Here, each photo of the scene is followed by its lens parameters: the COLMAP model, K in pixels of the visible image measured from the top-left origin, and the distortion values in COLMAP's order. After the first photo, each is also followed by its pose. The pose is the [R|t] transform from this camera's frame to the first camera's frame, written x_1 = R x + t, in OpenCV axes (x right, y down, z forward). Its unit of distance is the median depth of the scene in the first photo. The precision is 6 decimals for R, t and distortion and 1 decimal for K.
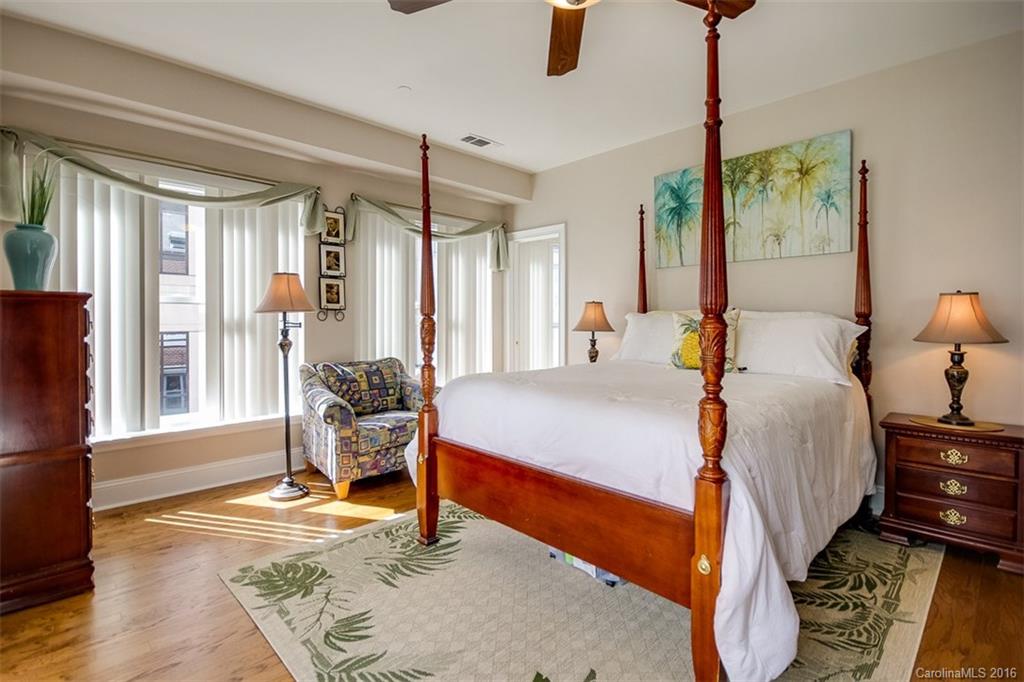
lens RADIAL K [[482.3, 0, 512.0], [0, 482.3, 335.6], [0, 0, 1]] dist [0.002664, 0.000802]
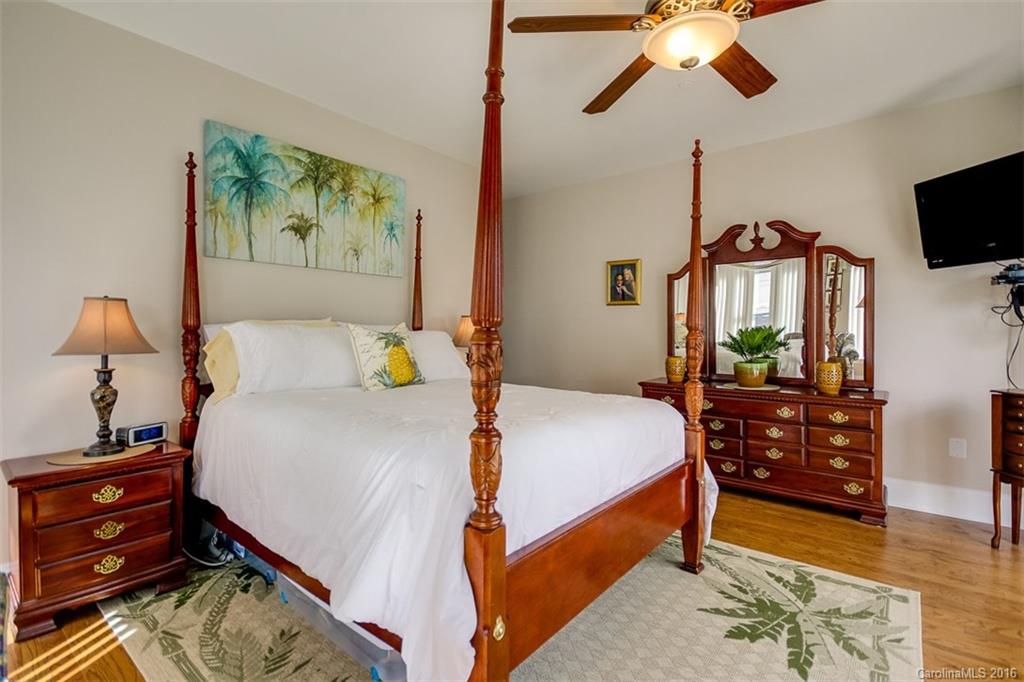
lens RADIAL K [[482.3, 0, 511.5], [0, 482.3, 337.8], [0, 0, 1]] dist [0.002664, 0.000802]
pose [[-0.115431, -0.009754, 0.993268, -0.494324], [0.030319, 0.999451, 0.013338, -0.025063], [-0.992853, 0.031654, -0.115072, 0.773393]]
